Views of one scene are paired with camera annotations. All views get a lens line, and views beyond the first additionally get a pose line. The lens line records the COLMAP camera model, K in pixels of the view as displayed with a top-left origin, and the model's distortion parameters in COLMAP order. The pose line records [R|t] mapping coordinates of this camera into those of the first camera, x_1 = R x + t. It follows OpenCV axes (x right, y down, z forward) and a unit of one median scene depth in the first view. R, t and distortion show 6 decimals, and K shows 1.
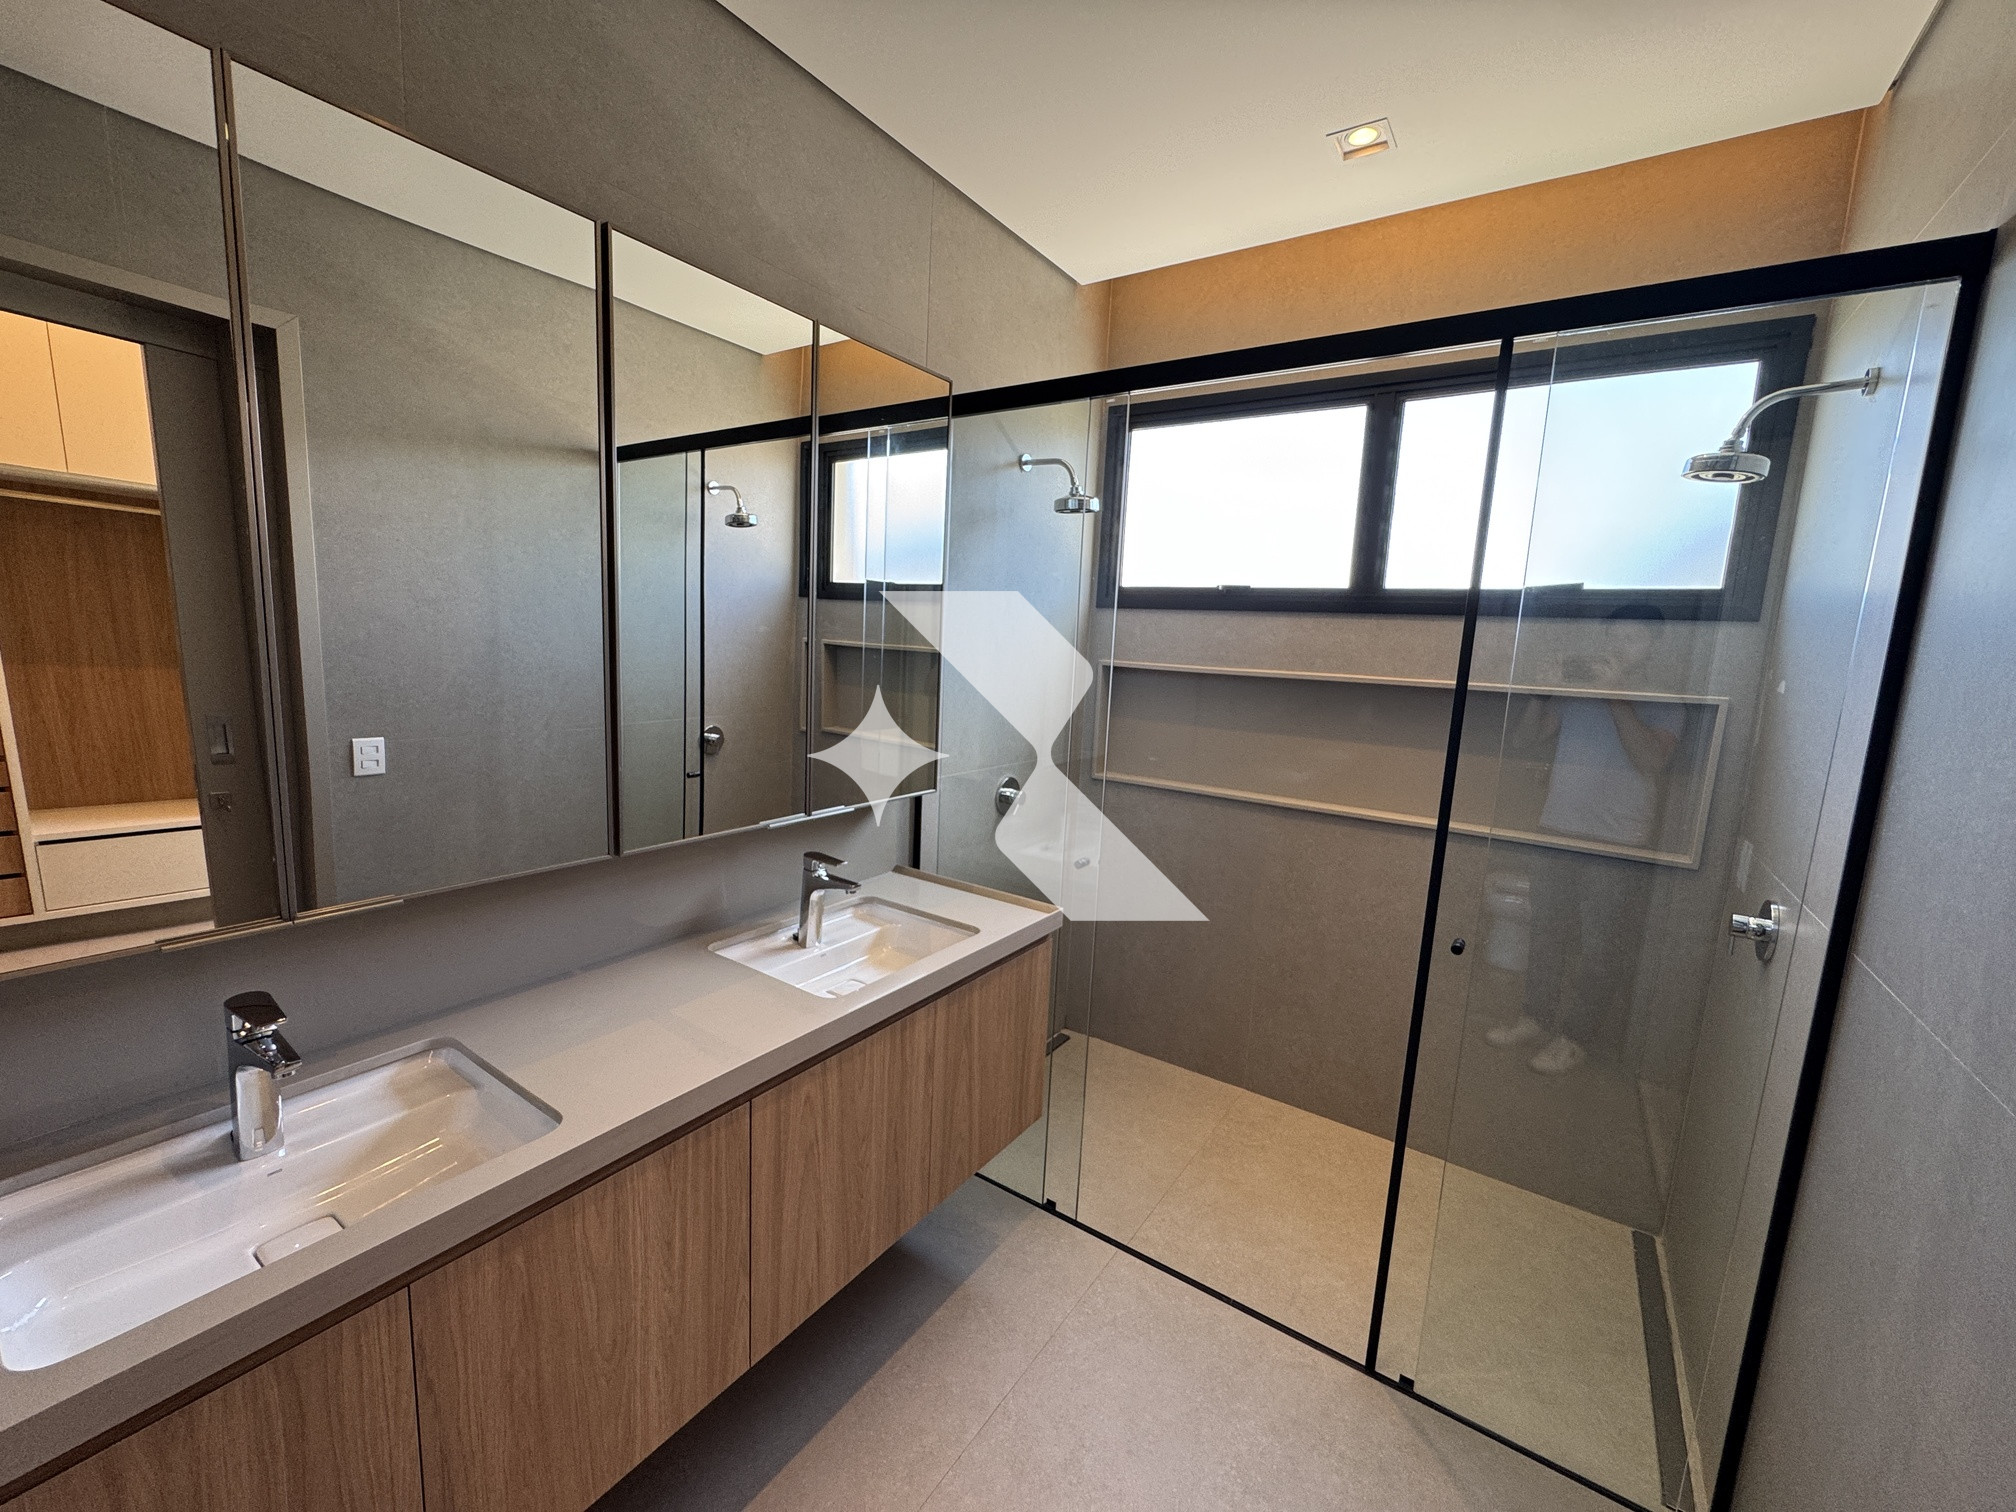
lens RADIAL K [[805.8, 0, 1000.1], [0, 805.8, 760.0], [0, 0, 1]] dist [-0.005012, 0.000778]
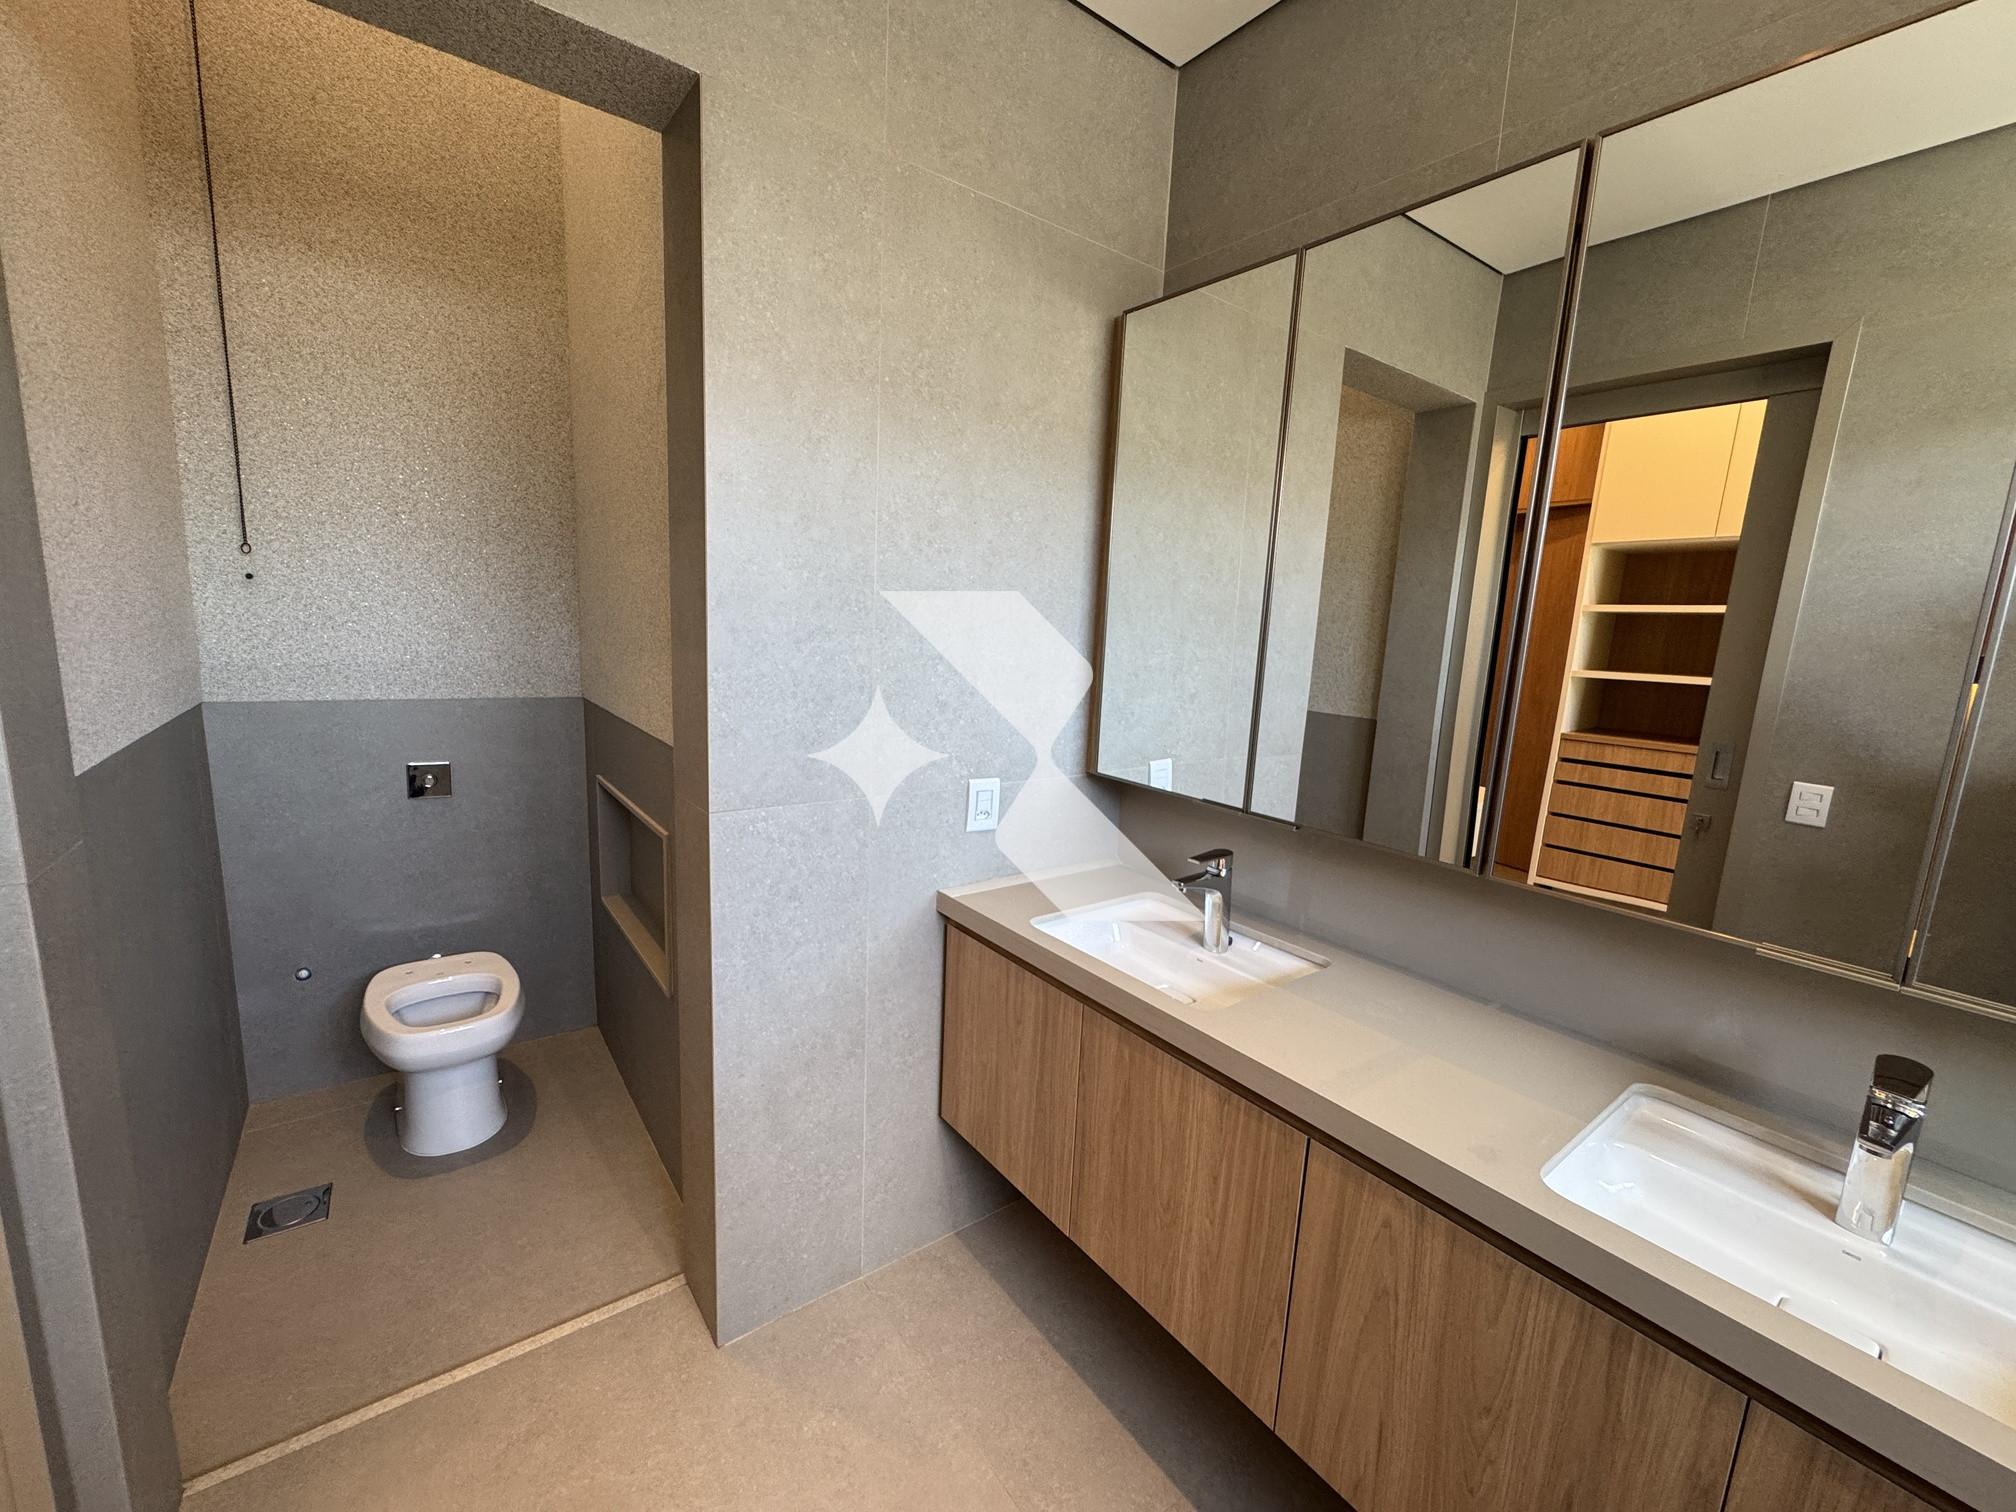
lens RADIAL K [[805.8, 0, 996.6], [0, 805.8, 752.5], [0, 0, 1]] dist [-0.005012, 0.000778]
pose [[-0.321199, 0.101575, -0.941549, 0.575219], [-0.195273, 0.965761, 0.170802, -0.066251], [0.926661, 0.238720, -0.290366, 0.821311]]
